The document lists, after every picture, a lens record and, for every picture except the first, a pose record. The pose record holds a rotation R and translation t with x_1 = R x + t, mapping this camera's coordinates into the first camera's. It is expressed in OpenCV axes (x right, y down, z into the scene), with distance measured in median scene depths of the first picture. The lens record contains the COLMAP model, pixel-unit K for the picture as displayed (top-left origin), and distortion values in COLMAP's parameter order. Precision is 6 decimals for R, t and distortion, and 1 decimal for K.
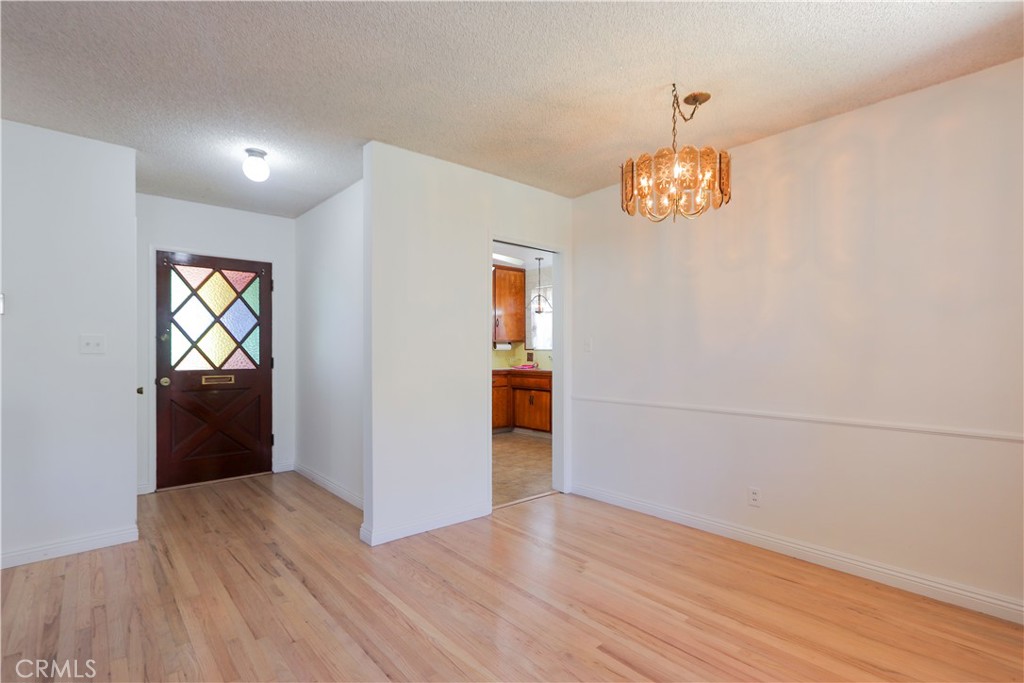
lens RADIAL K [[479.9, 0, 531.2], [0, 479.9, 344.9], [0, 0, 1]] dist [-0.002187, 0.004132]
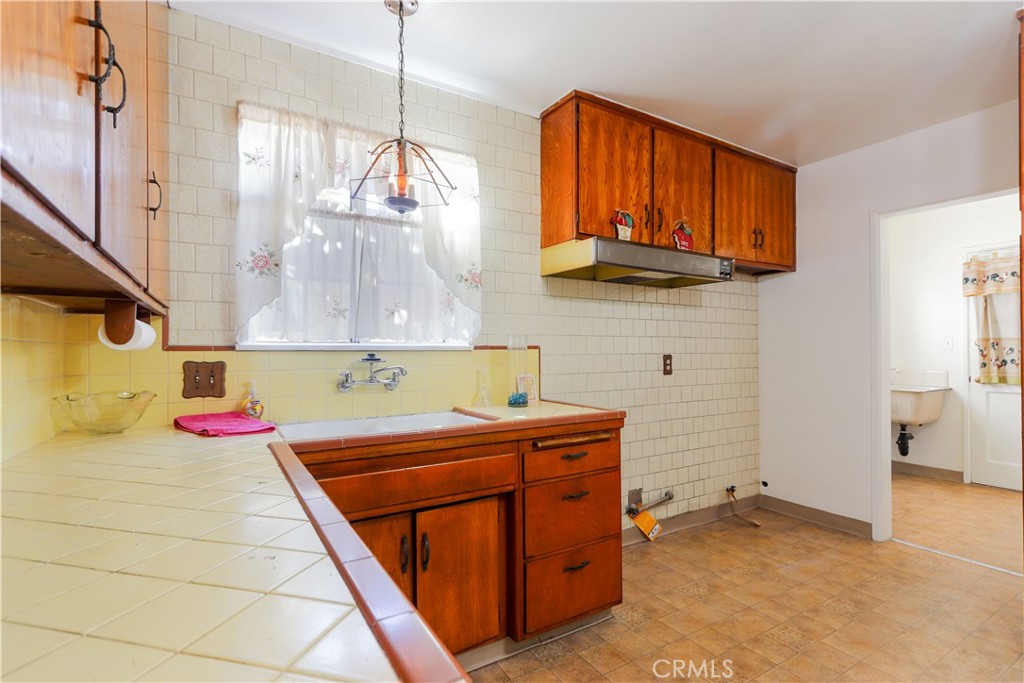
lens RADIAL K [[479.9, 0, 512.0], [0, 479.9, 349.3], [0, 0, 1]] dist [-0.002187, 0.004132]
pose [[0.209878, 0.005447, 0.977712, -0.206603], [-0.004258, 0.999980, -0.004657, 0.010869], [-0.977718, -0.003186, 0.209897, 0.815927]]
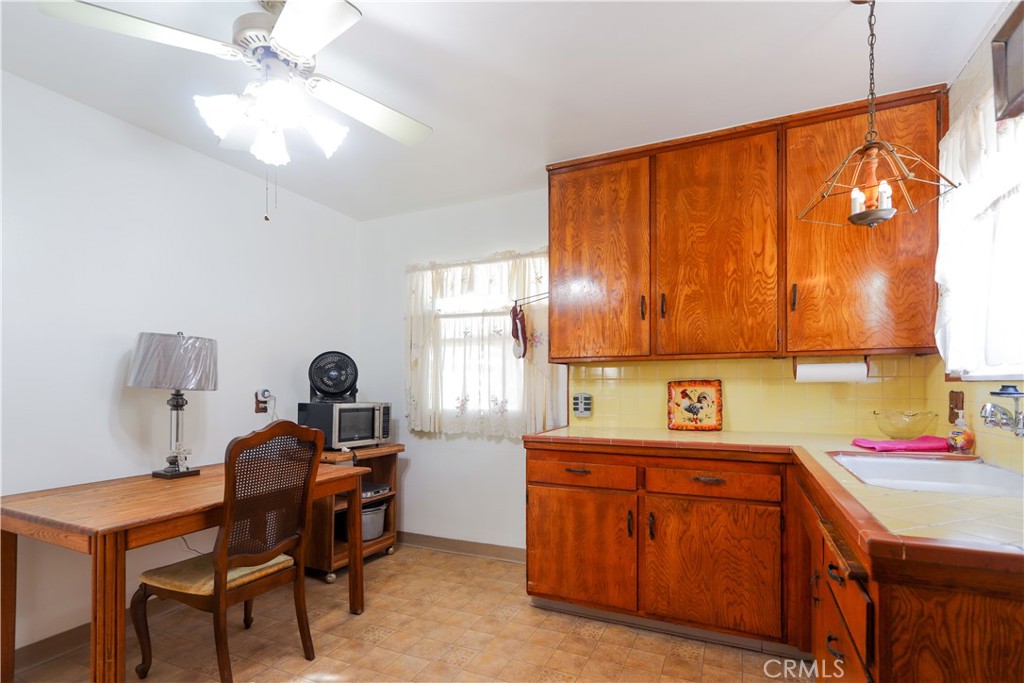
lens RADIAL K [[479.9, 0, 501.8], [0, 479.9, 384.5], [0, 0, 1]] dist [-0.002187, 0.004132]
pose [[0.384414, -0.003156, -0.923155, 0.148036], [0.010820, 0.999941, 0.001087, 0.009726], [0.923097, -0.010407, 0.384426, 0.687468]]
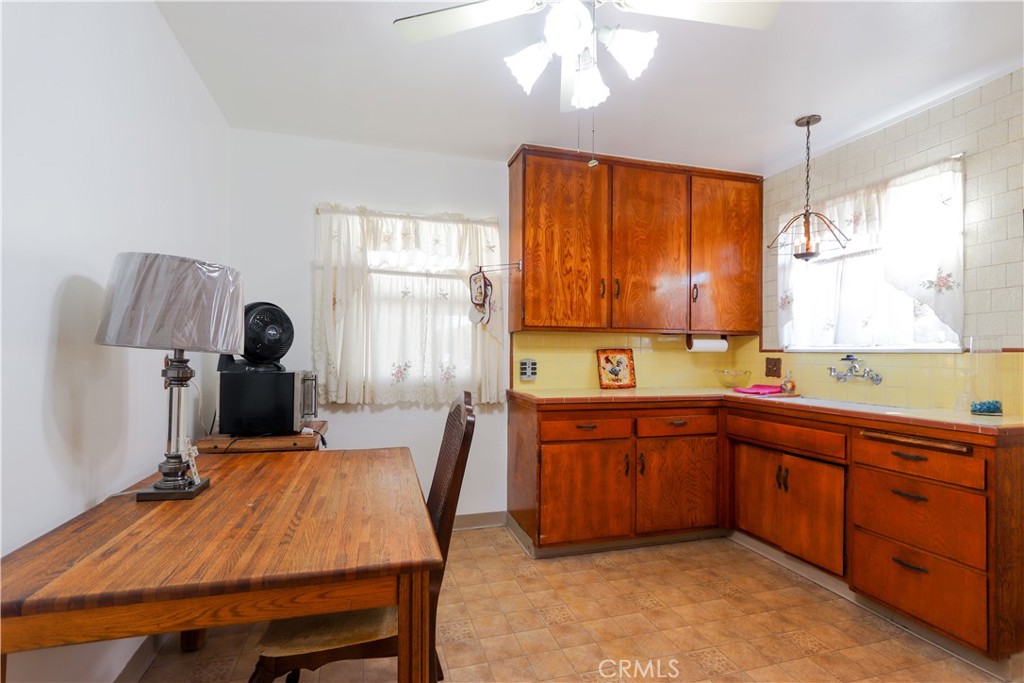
lens RADIAL K [[479.9, 0, 509.4], [0, 479.9, 352.6], [0, 0, 1]] dist [-0.002187, 0.004132]
pose [[0.892591, 0.007991, -0.450796, -0.020899], [-0.004881, 0.999956, 0.008062, 0.008828], [0.450840, -0.004996, 0.892591, 0.497448]]
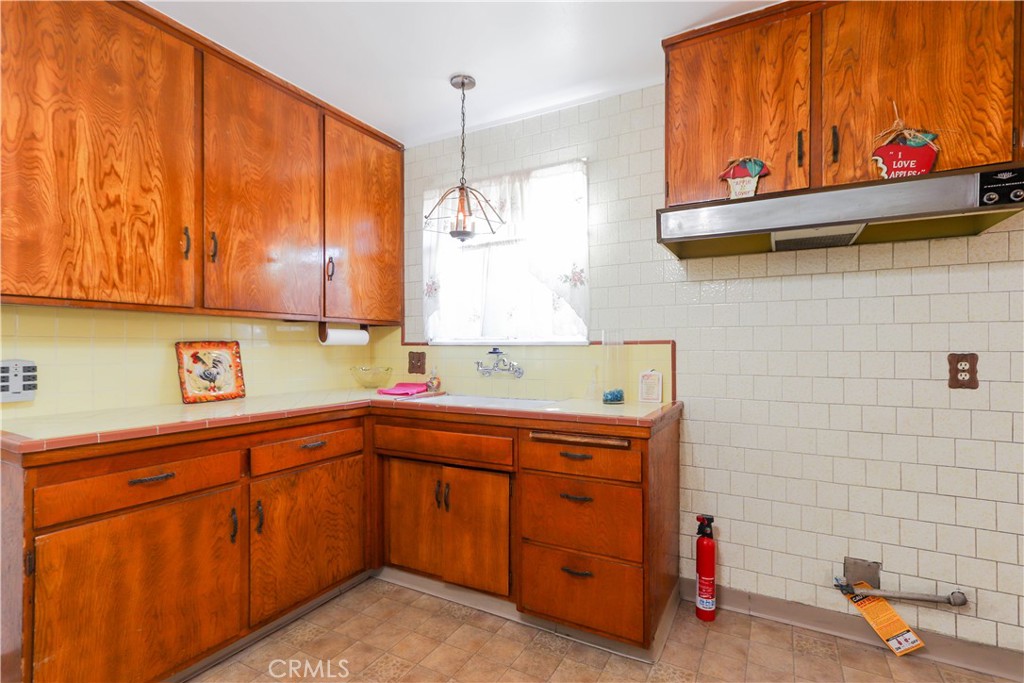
lens RADIAL K [[479.9, 0, 518.0], [0, 479.9, 346.8], [0, 0, 1]] dist [-0.002187, 0.004132]
pose [[0.947958, 0.003044, 0.318382, -0.050859], [-0.004985, 0.999974, 0.005283, 0.009586], [-0.318358, -0.006595, 0.947948, 0.609051]]
